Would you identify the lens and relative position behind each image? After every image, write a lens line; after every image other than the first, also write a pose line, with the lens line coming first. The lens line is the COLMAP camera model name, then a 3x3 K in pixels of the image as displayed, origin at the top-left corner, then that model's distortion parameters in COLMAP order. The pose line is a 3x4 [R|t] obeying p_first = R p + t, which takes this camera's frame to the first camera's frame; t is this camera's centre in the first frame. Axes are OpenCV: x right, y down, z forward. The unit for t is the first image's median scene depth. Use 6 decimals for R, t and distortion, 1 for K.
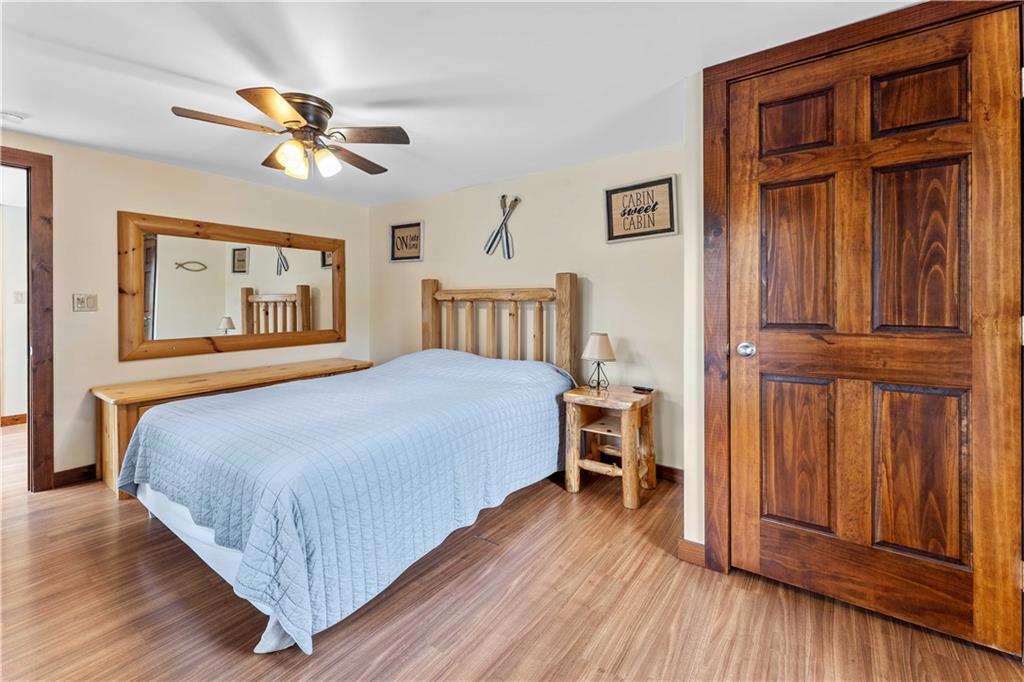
lens RADIAL K [[422.3, 0, 512.0], [0, 422.3, 341.0], [0, 0, 1]] dist [-0.000144, 0.000084]
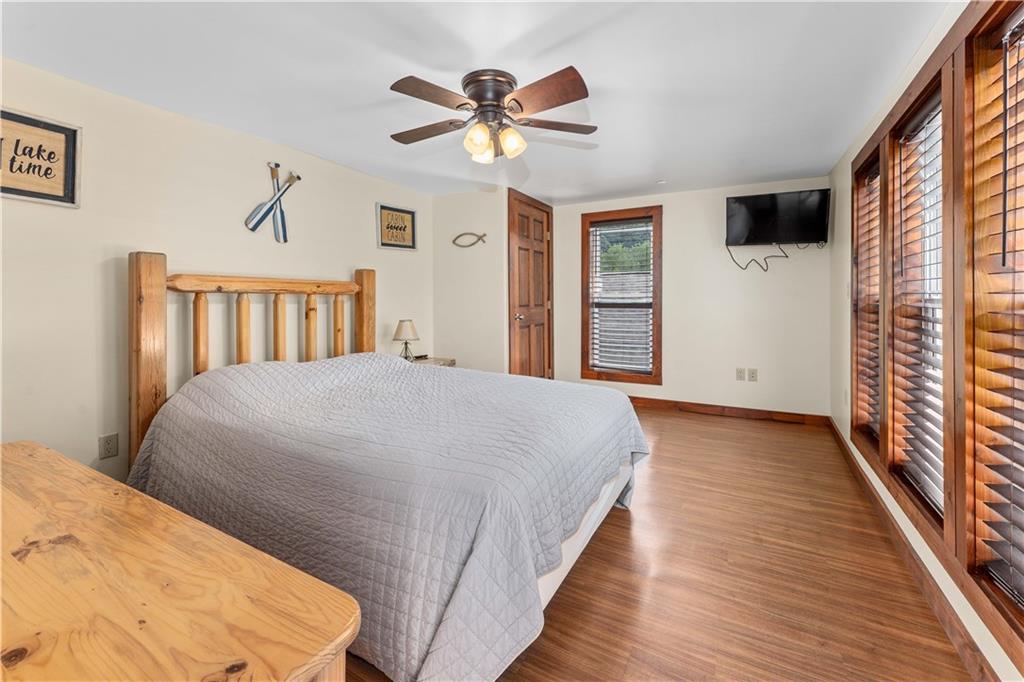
lens RADIAL K [[422.3, 0, 512.0], [0, 422.3, 341.0], [0, 0, 1]] dist [-0.000144, 0.000084]
pose [[-0.109381, -0.096135, 0.989340, -0.950872], [0.092404, 0.990019, 0.106417, -0.053756], [-0.989696, 0.103059, -0.099406, 0.697383]]
